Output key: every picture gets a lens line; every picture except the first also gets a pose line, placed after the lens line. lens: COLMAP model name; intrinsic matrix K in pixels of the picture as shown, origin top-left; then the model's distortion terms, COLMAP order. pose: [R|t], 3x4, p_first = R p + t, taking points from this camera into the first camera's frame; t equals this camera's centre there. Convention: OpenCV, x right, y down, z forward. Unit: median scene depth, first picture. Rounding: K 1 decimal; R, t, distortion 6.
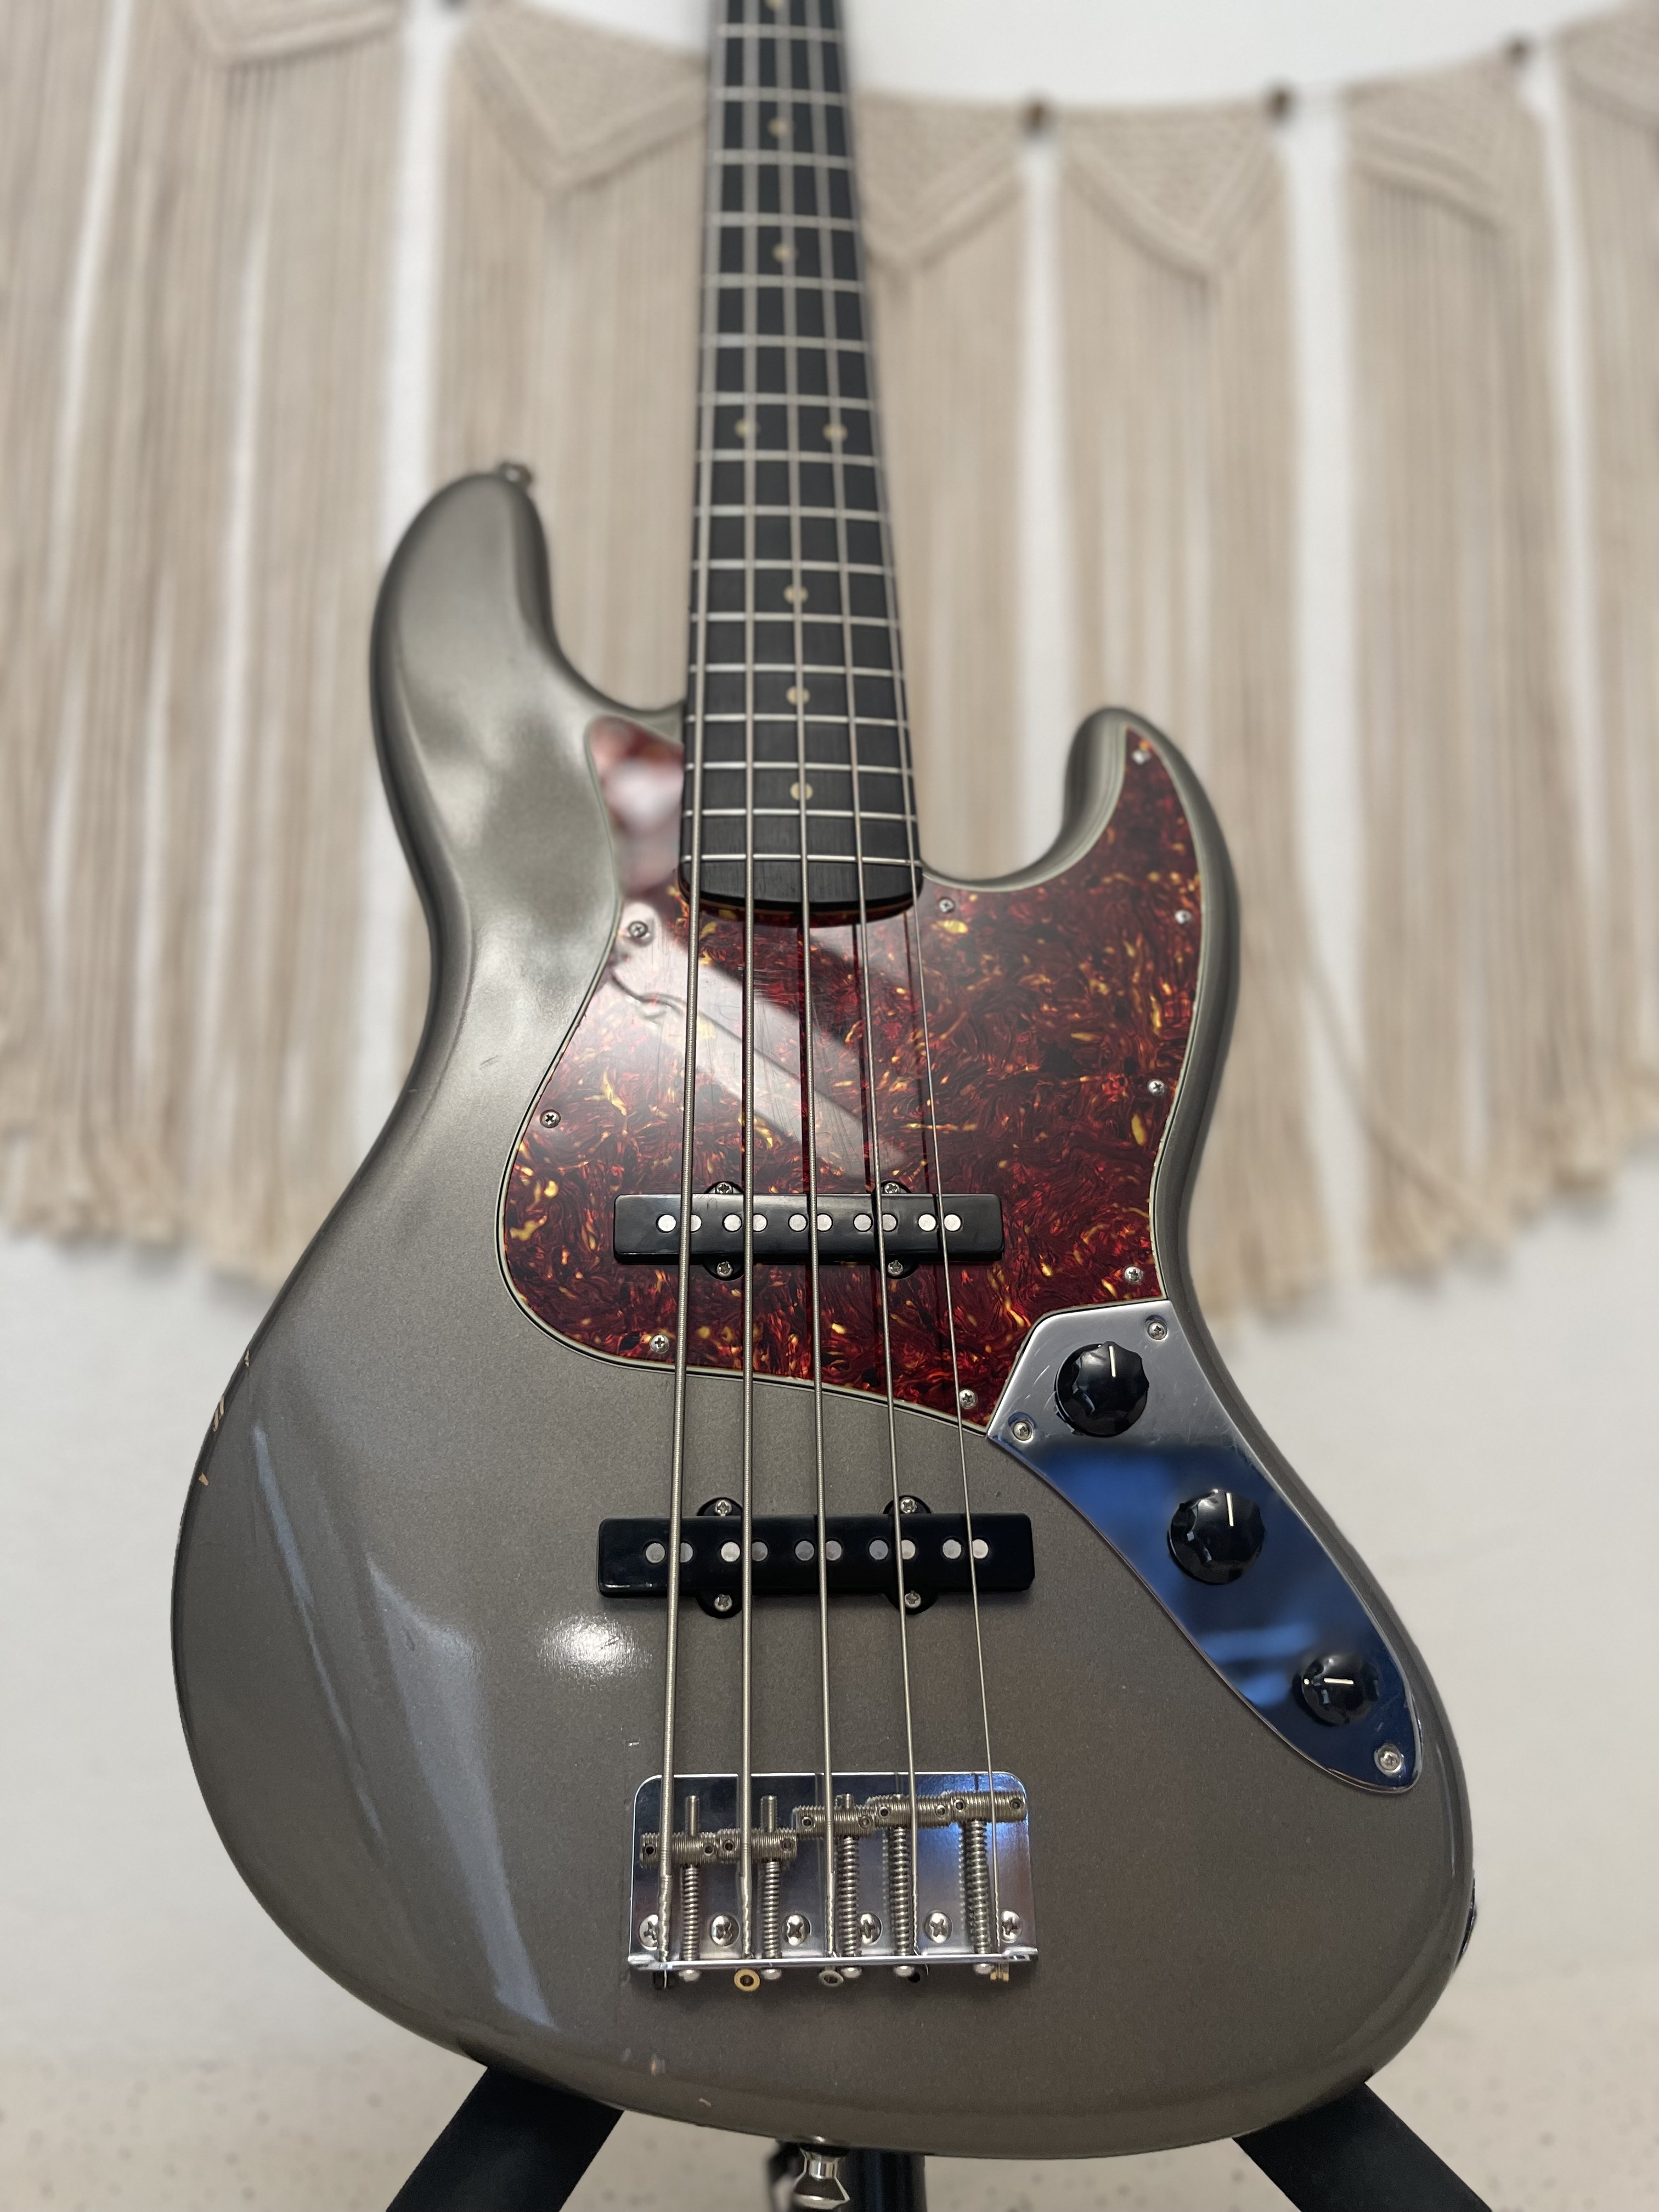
lens RADIAL K [[1821.5, 0, 831.3], [0, 1821.5, 1131.3], [0, 0, 1]] dist [0.077255, -0.096104]
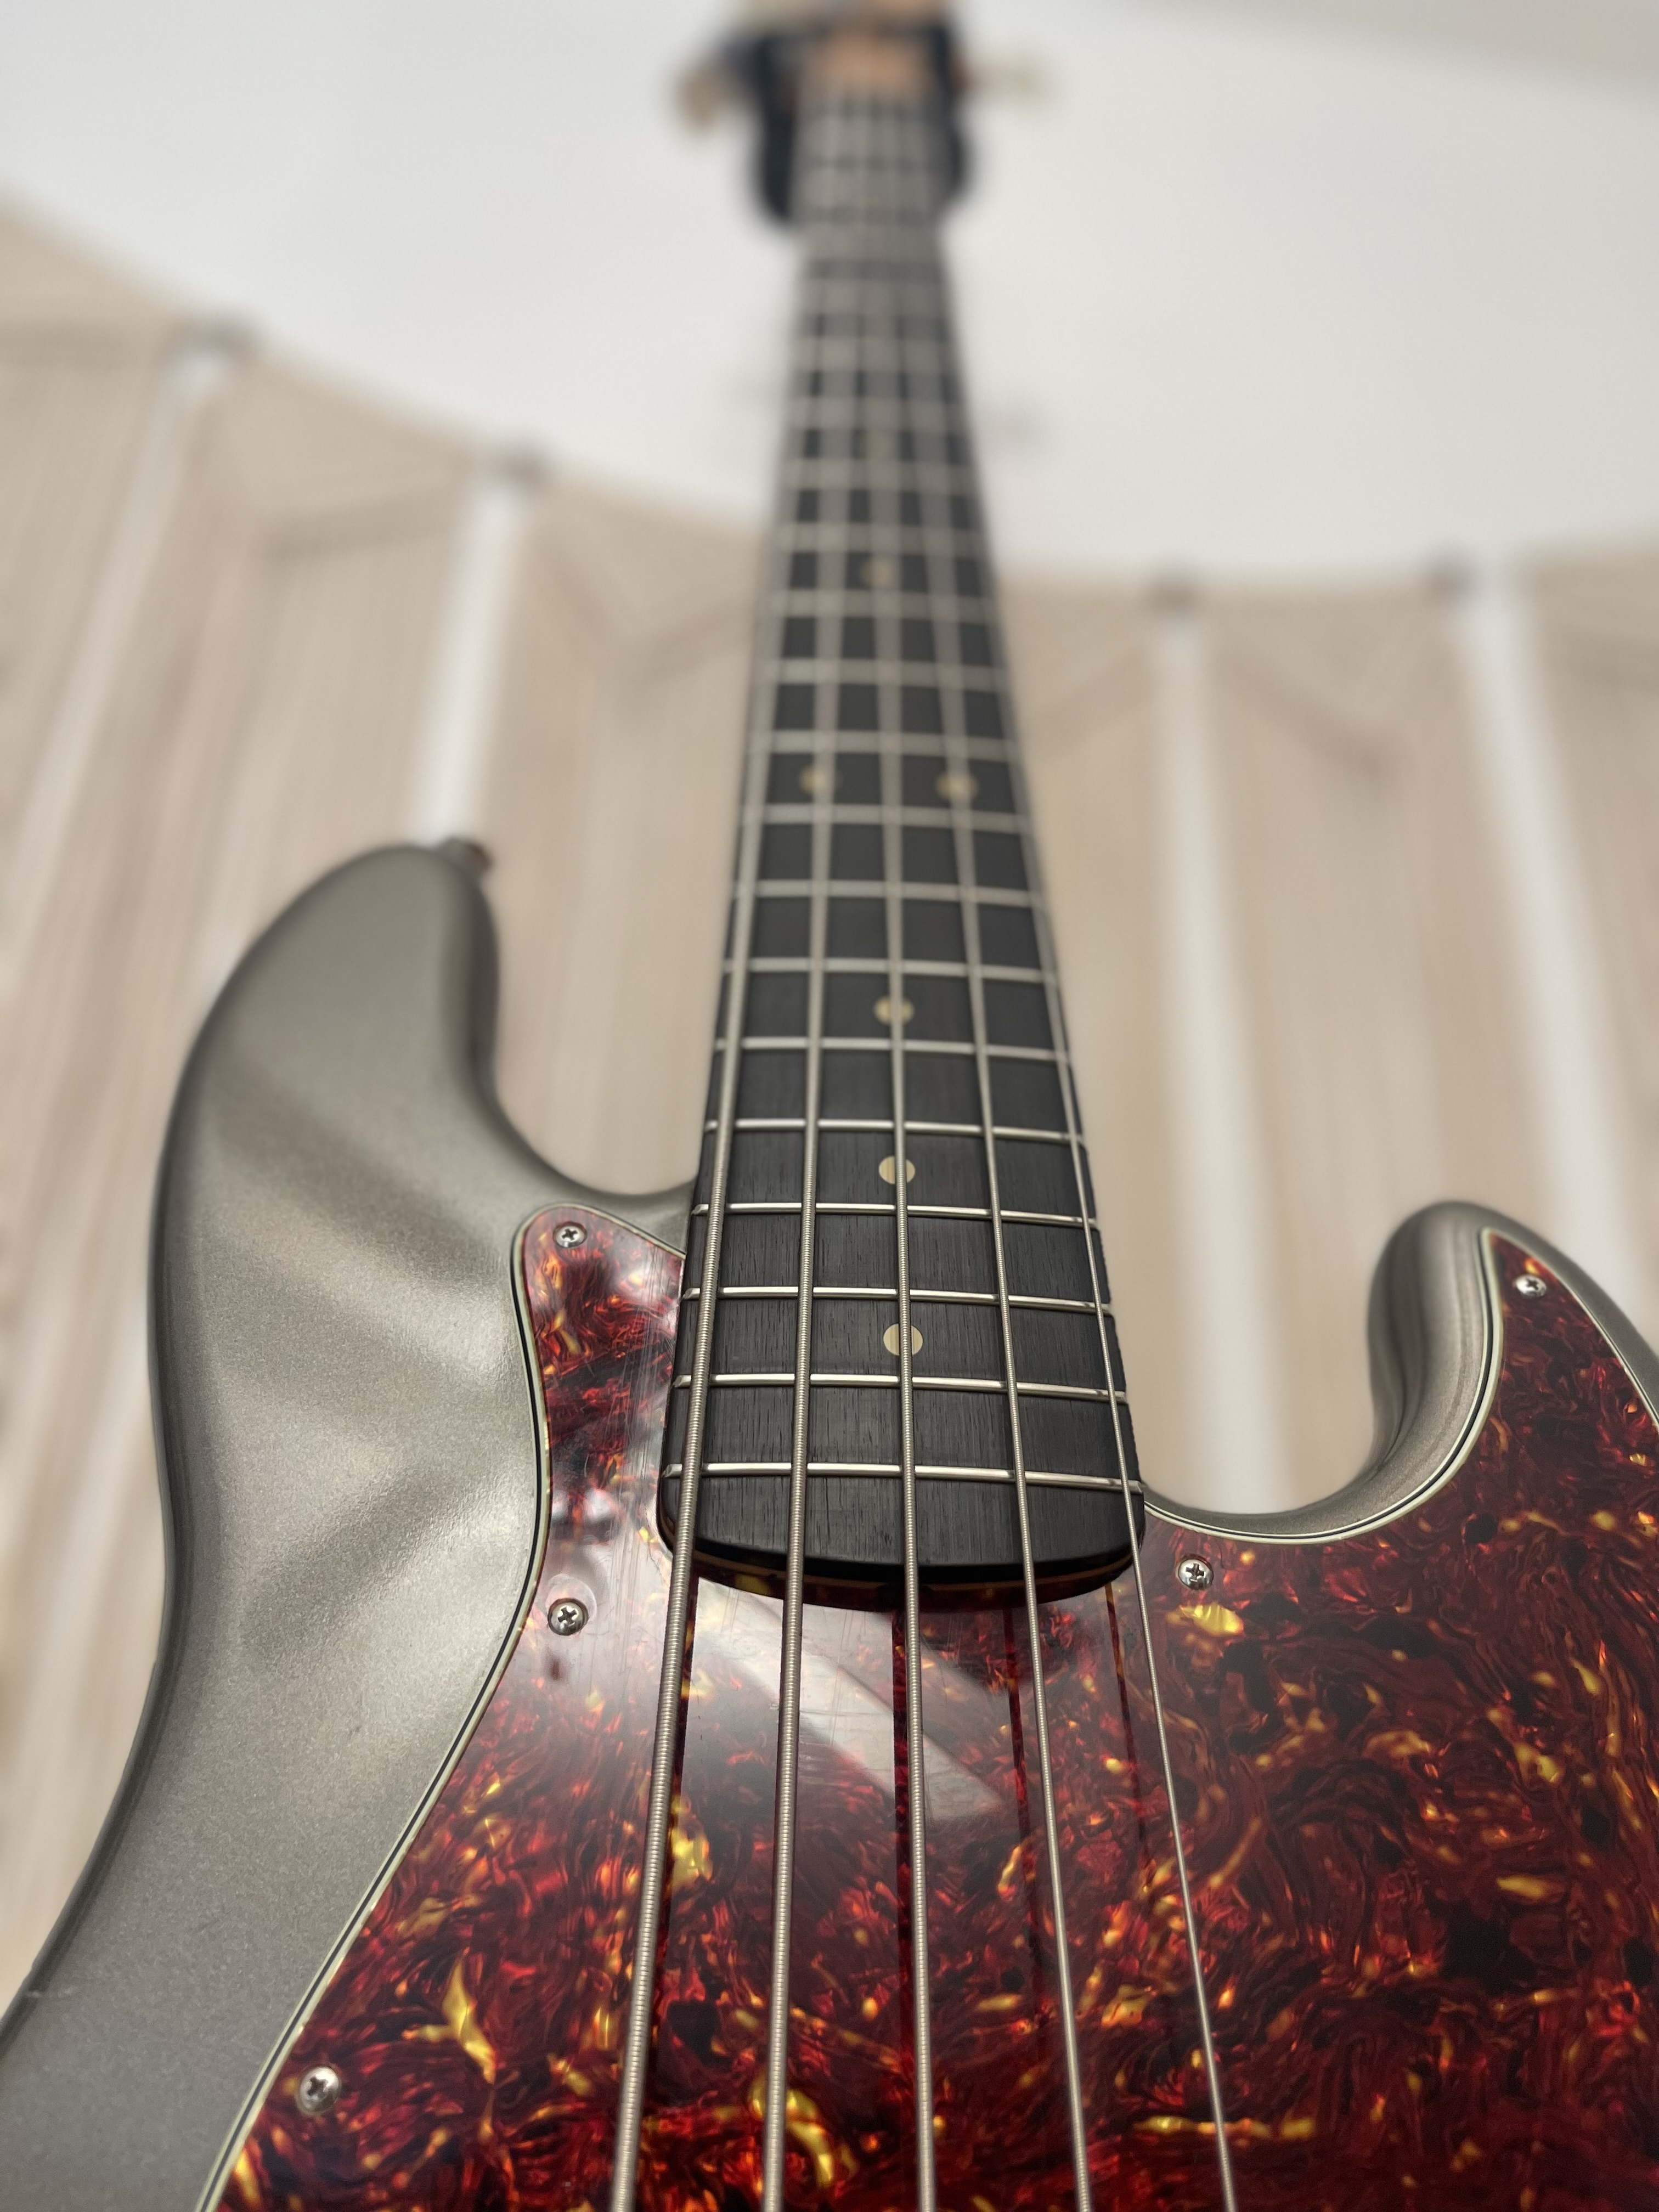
lens RADIAL K [[1821.5, 0, 798.8], [0, 1821.5, 1060.3], [0, 0, 1]] dist [0.077255, -0.096104]
pose [[0.997545, -0.000397, -0.070023, -0.008963], [-0.023155, 0.941863, -0.335199, -0.082105], [0.066085, 0.335998, 0.939542, 0.460083]]
